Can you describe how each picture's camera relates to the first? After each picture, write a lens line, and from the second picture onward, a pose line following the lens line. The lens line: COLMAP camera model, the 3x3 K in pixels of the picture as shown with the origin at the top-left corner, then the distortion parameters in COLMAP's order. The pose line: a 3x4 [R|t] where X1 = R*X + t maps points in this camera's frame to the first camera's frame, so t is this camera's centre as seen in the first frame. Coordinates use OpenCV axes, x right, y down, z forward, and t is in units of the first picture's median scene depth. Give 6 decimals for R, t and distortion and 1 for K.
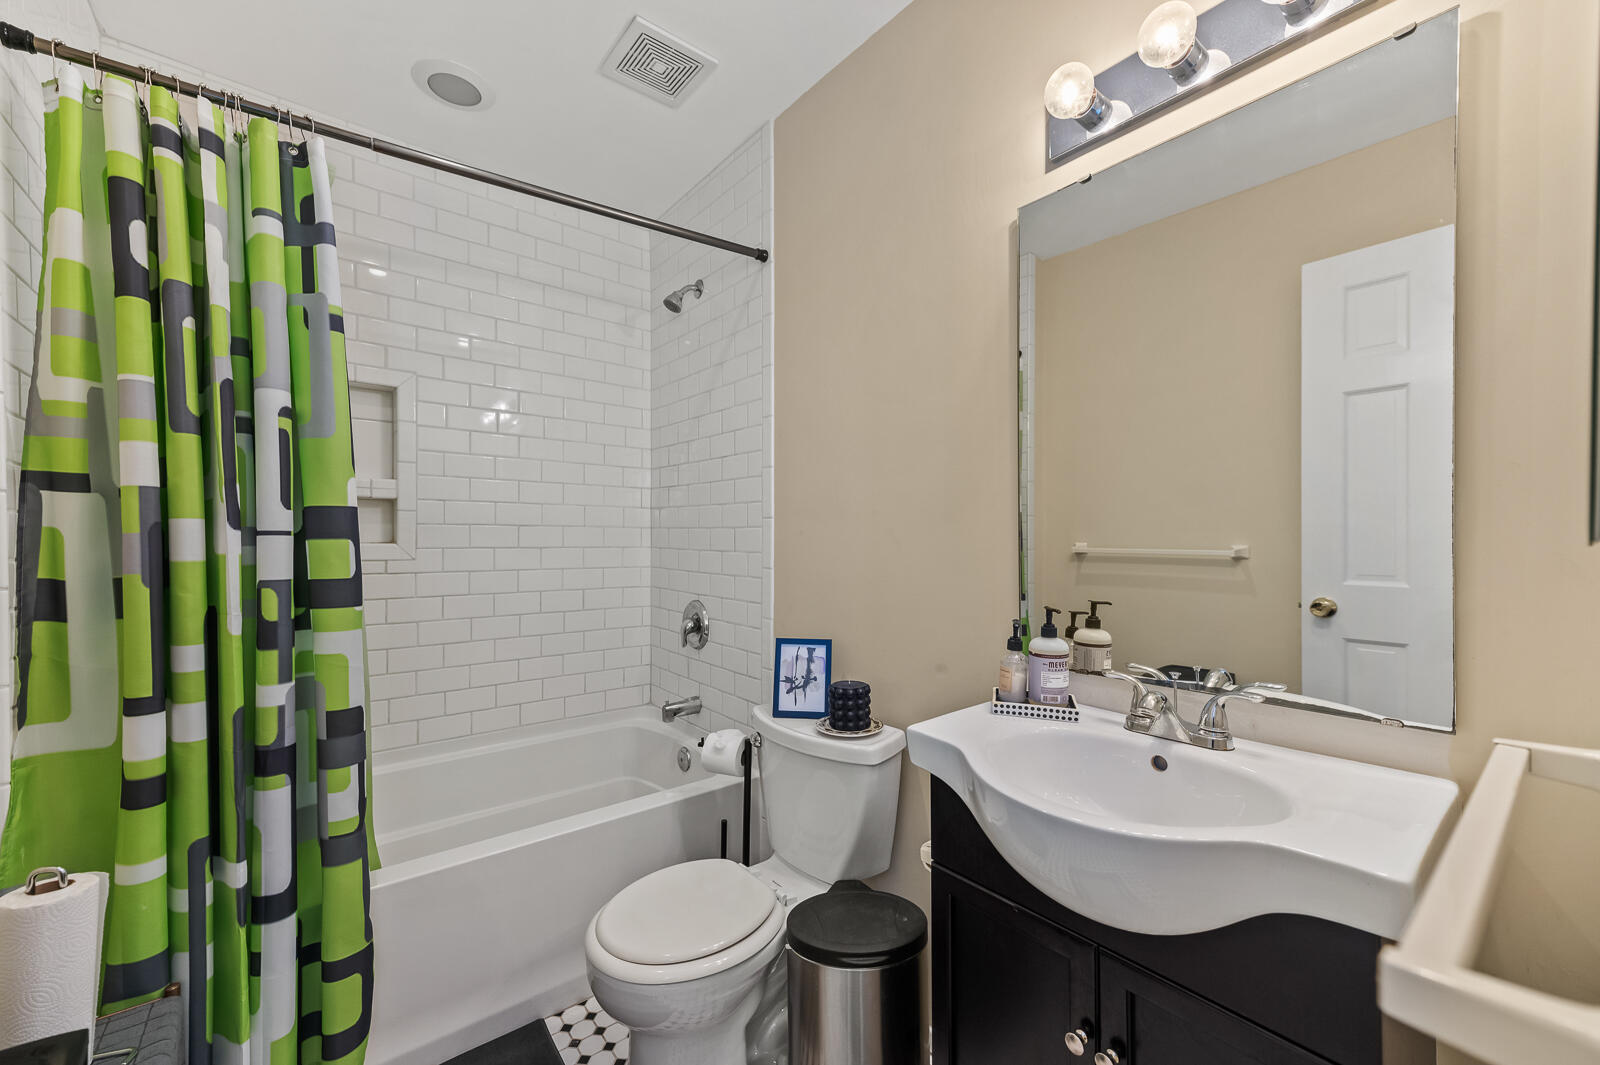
lens RADIAL K [[642.6, 0, 803.1], [0, 642.6, 539.8], [0, 0, 1]] dist [0.015428, 0.000770]
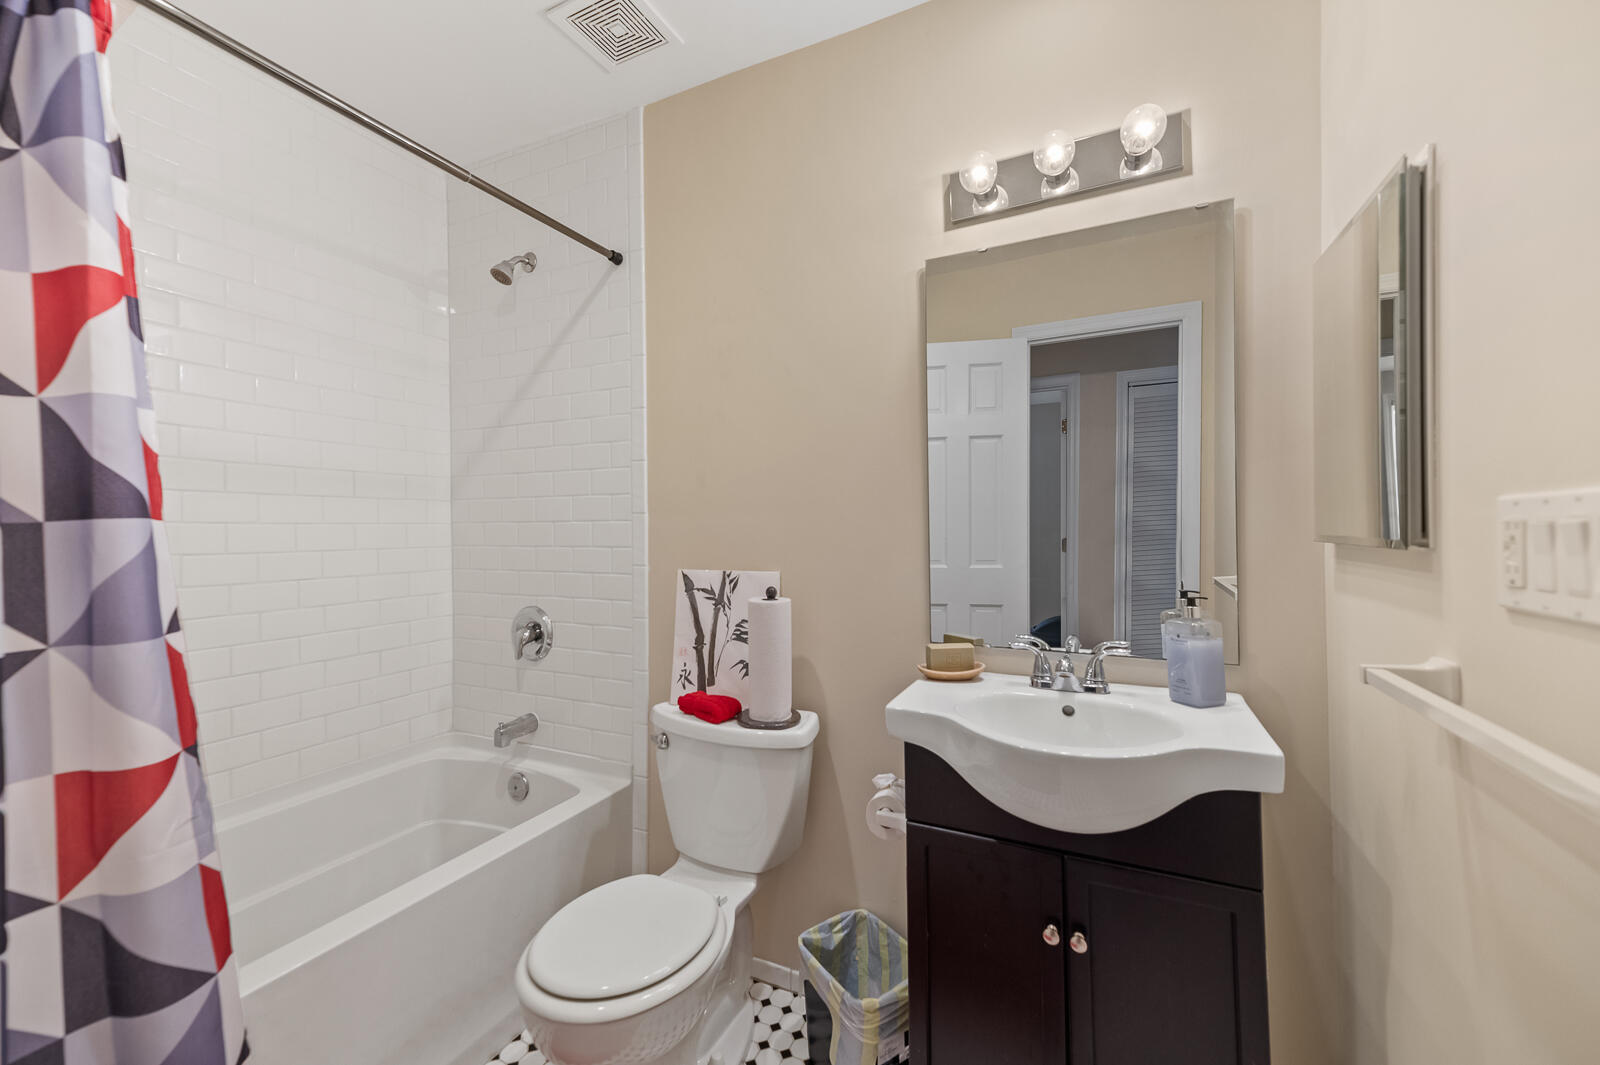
lens RADIAL K [[642.6, 0, 799.0], [0, 642.6, 534.1], [0, 0, 1]] dist [0.015428, 0.000770]
pose [[0.906282, -0.003707, 0.422657, -0.244413], [0.005650, 0.999978, -0.003345, -0.003420], [-0.422635, 0.005419, 0.906284, 0.025639]]
